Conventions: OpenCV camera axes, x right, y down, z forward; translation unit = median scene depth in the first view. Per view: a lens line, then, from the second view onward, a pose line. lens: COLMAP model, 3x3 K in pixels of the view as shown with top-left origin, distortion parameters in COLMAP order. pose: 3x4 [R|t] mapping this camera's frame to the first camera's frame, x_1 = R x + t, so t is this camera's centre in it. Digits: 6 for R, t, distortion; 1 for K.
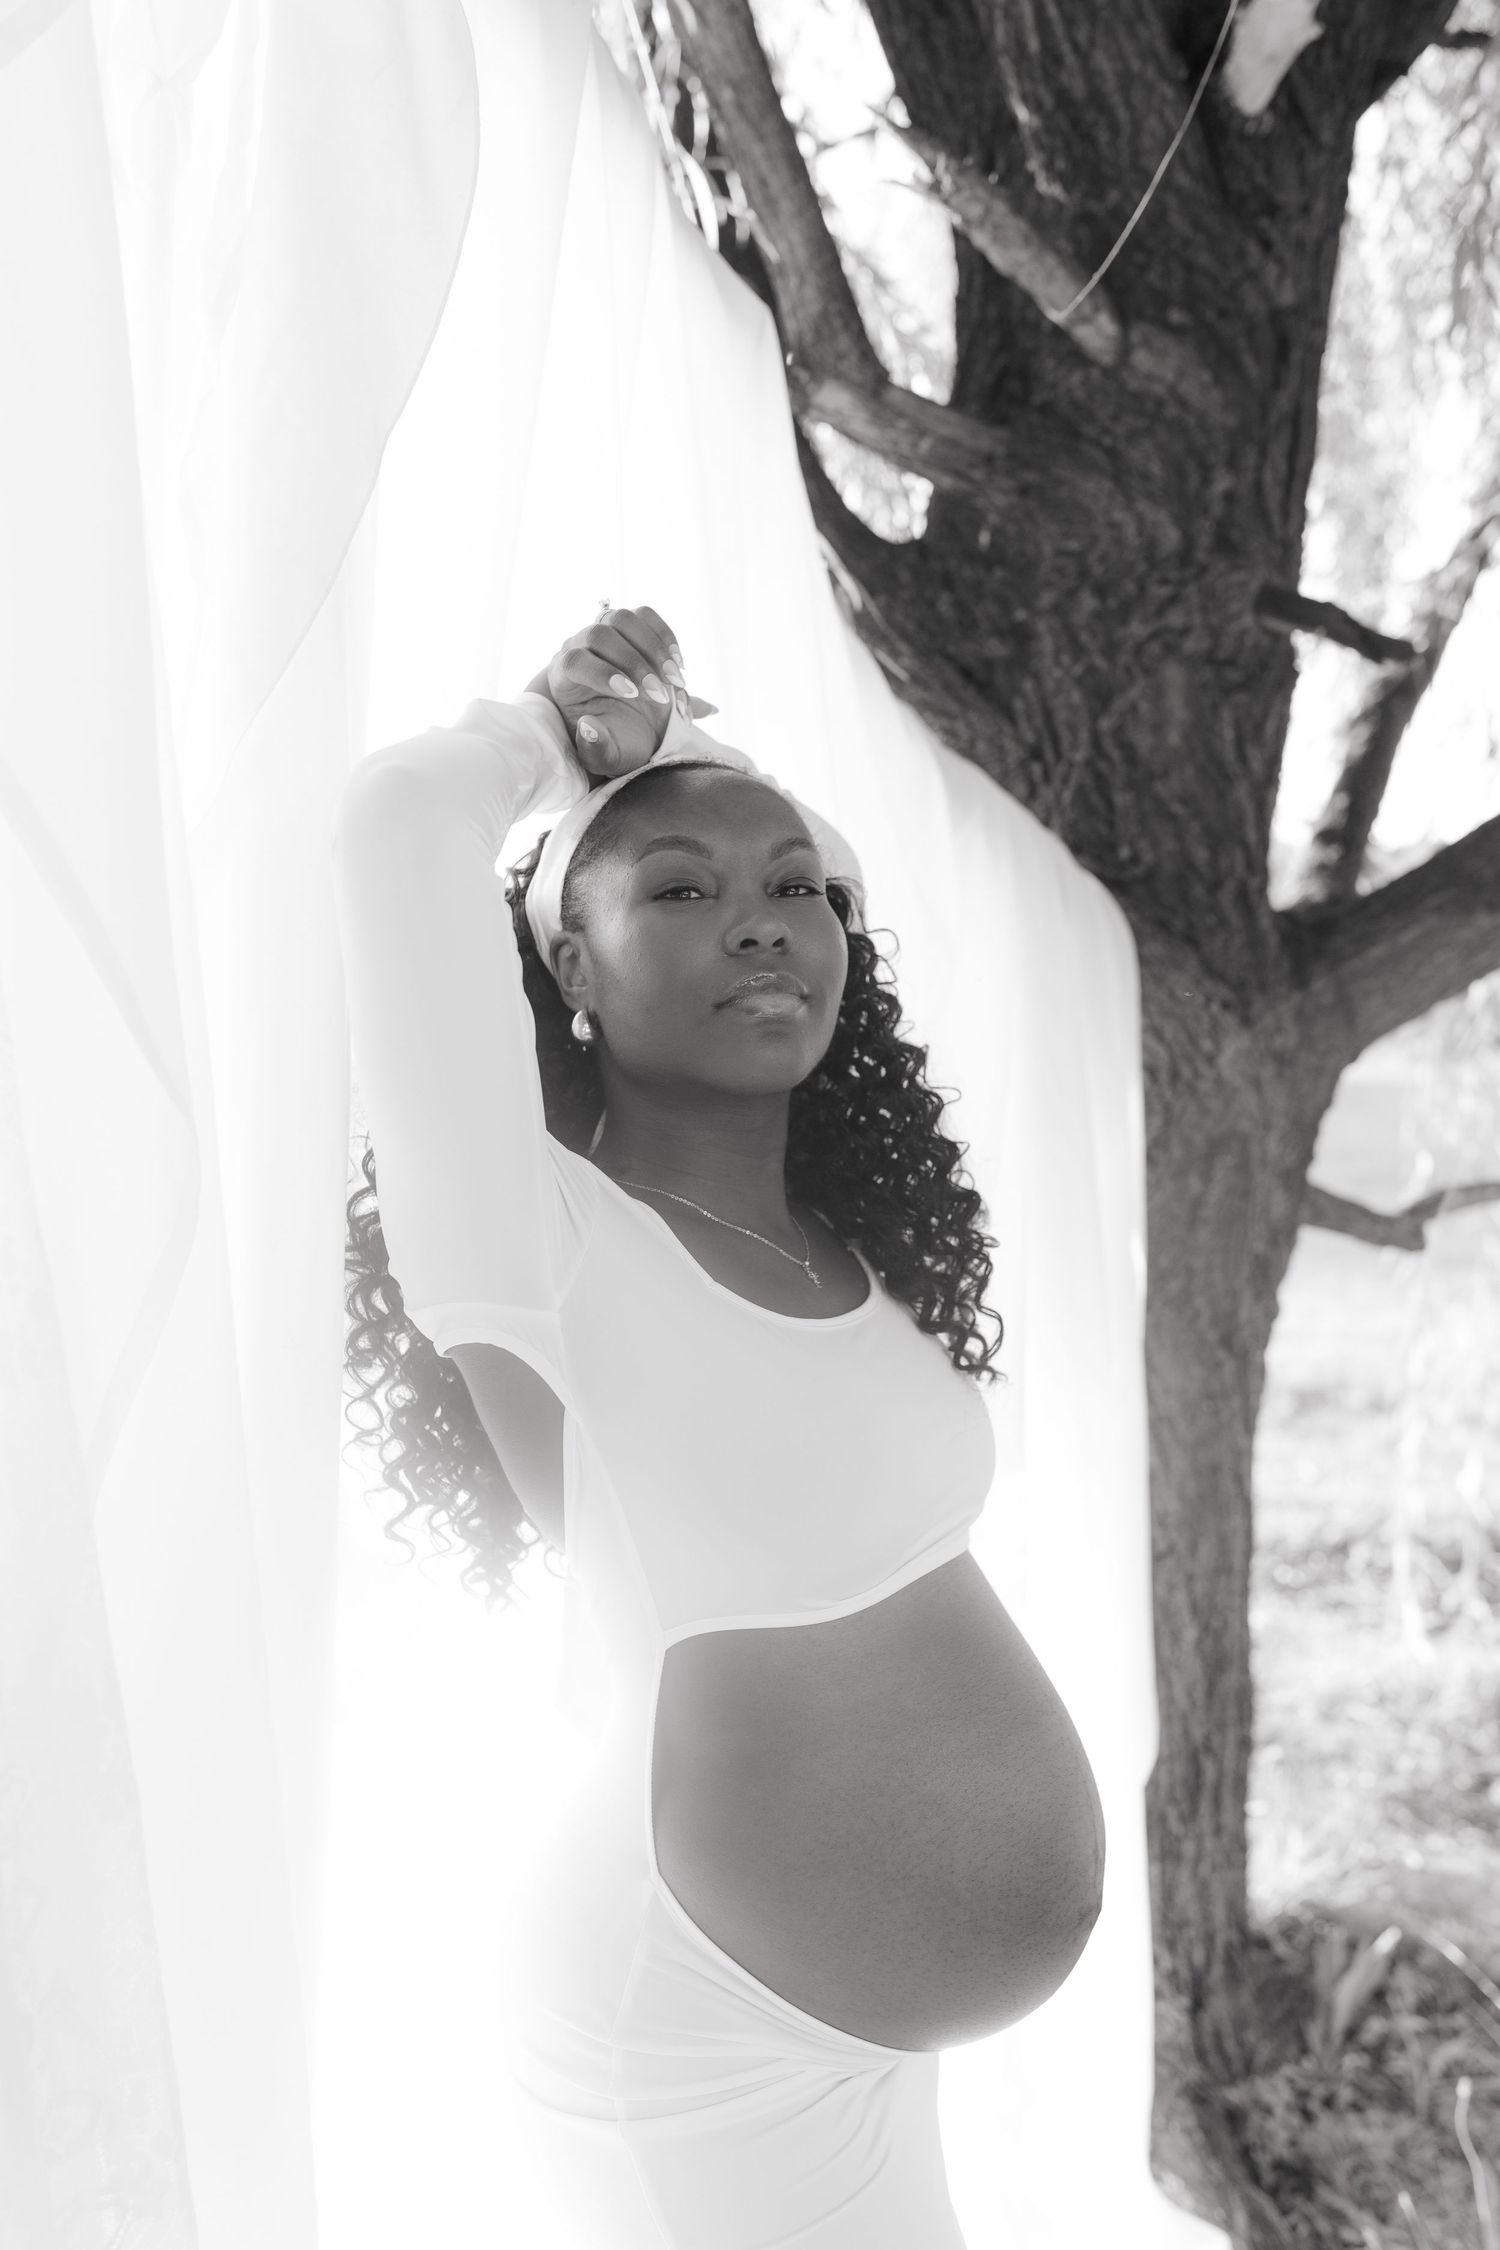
lens RADIAL K [[2263.8, 0, 743.9], [0, 2263.8, 1124.8], [0, 0, 1]] dist [-0.000772, -0.004784]
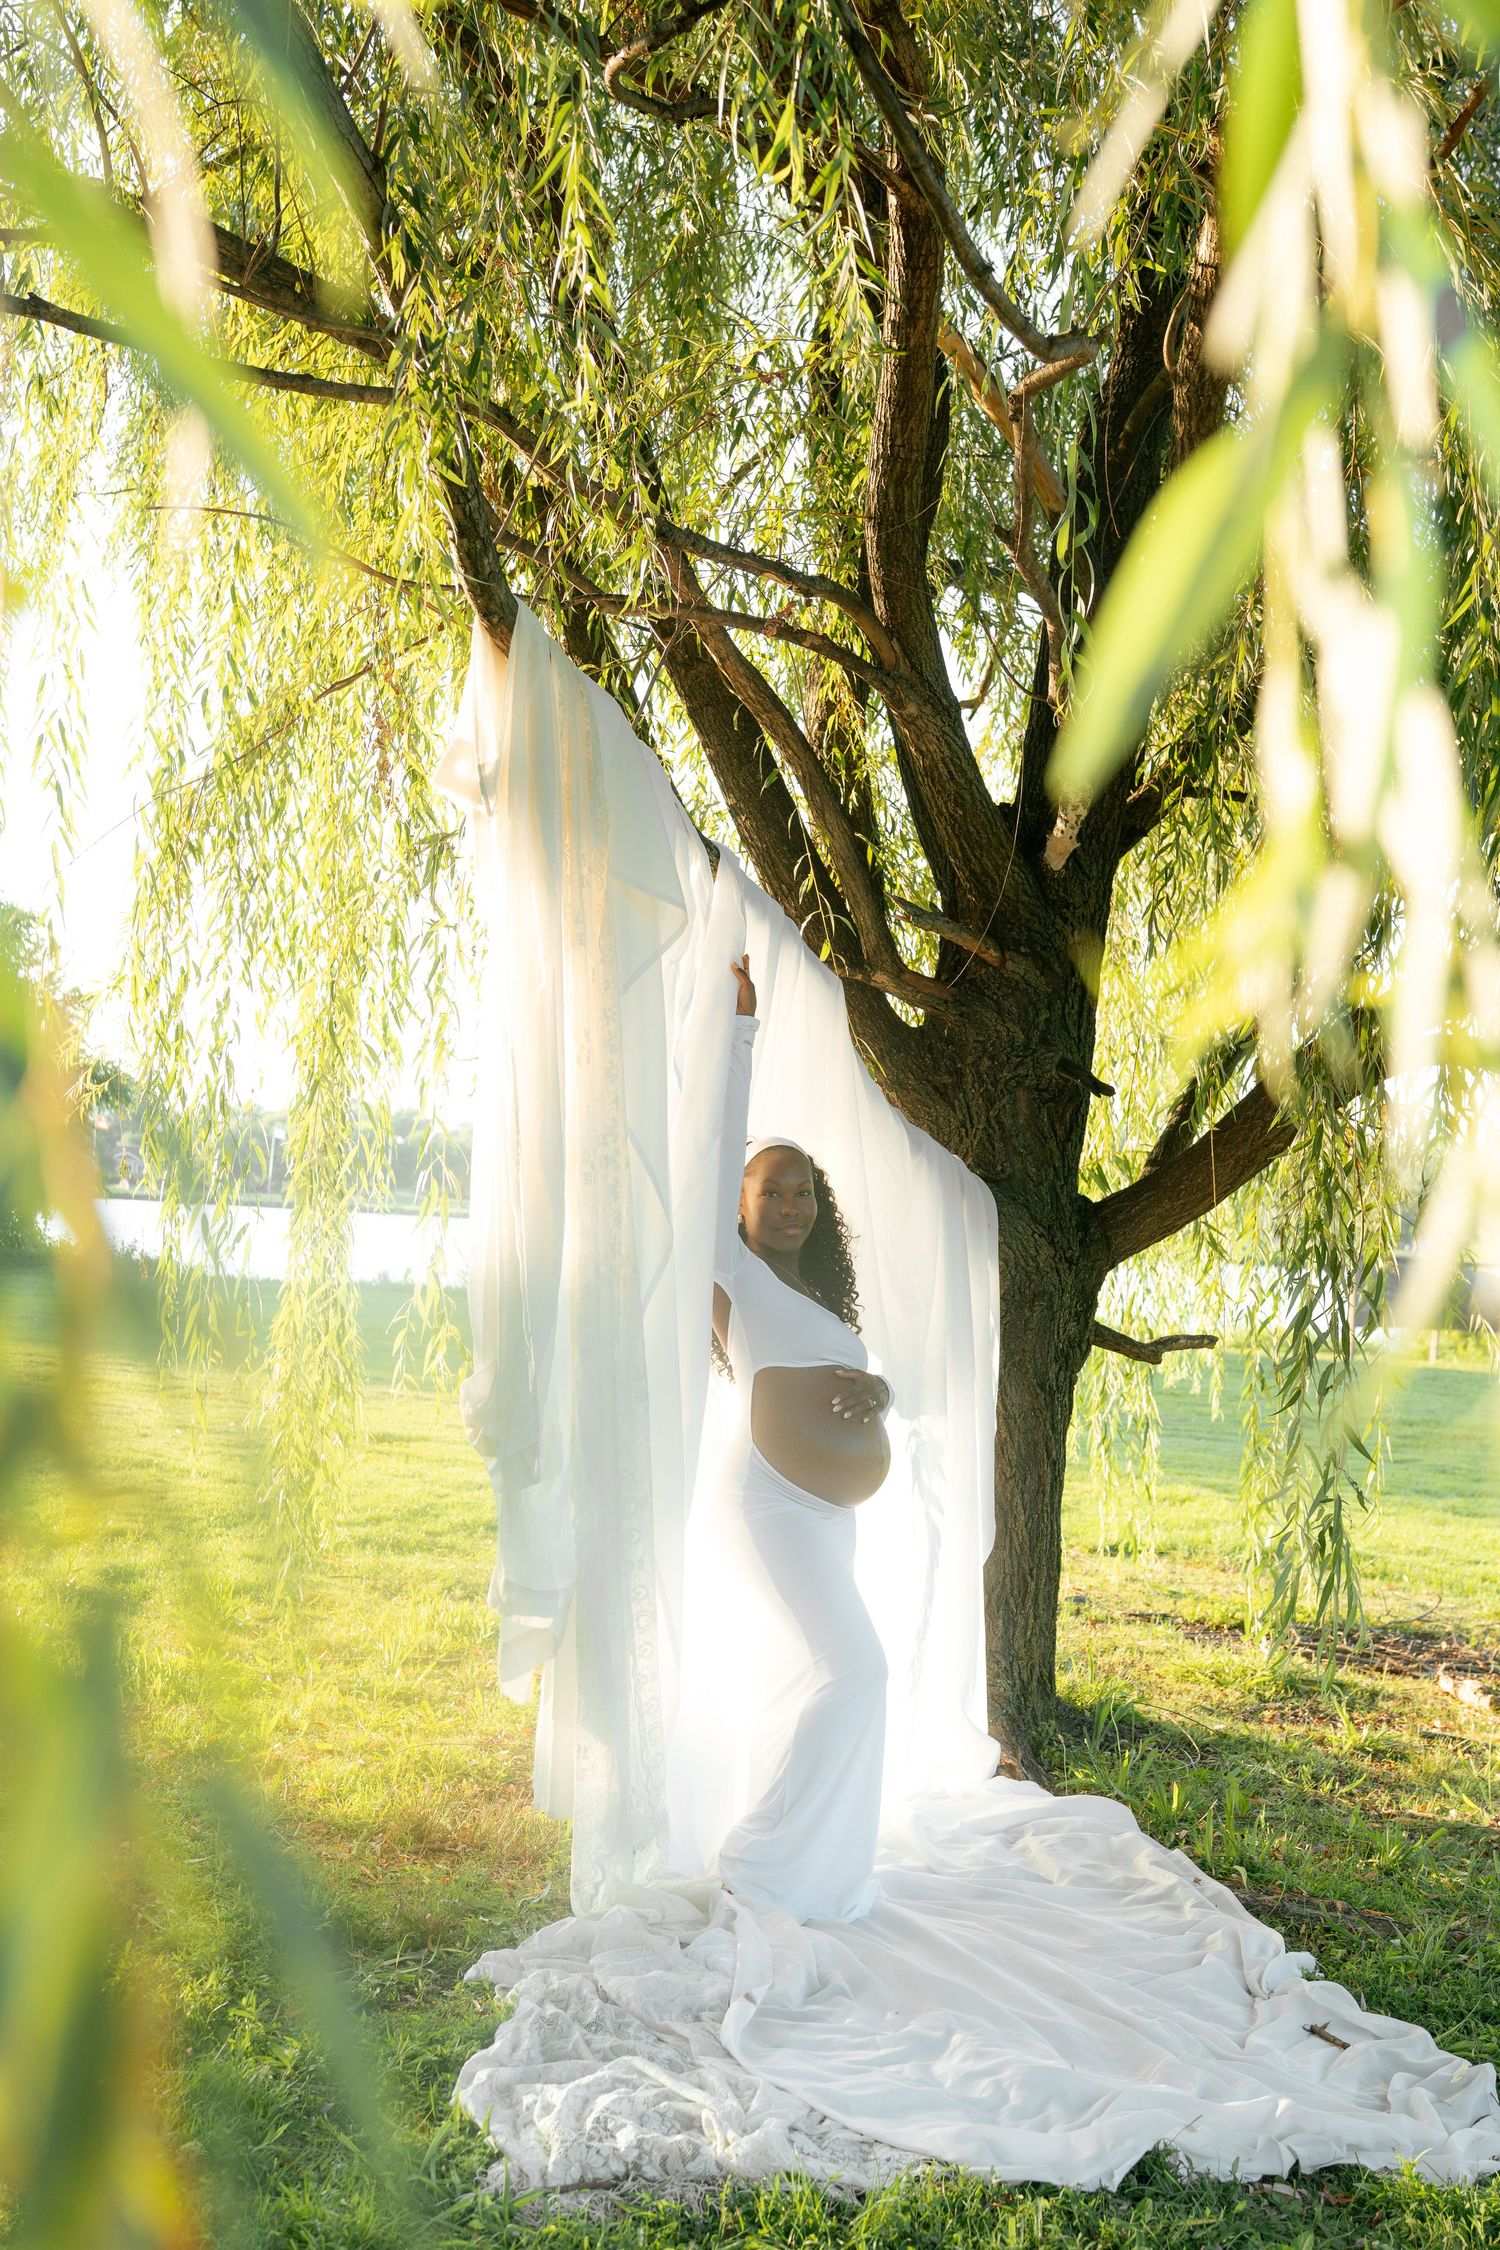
lens RADIAL K [[2263.8, 0, 743.9], [0, 2263.8, 1124.8], [0, 0, 1]] dist [-0.000772, -0.004784]
pose [[0.995957, 0.044348, -0.078126, 0.087029], [-0.053838, 0.990834, -0.123891, 0.141201], [0.071916, 0.127596, 0.989216, -1.352502]]
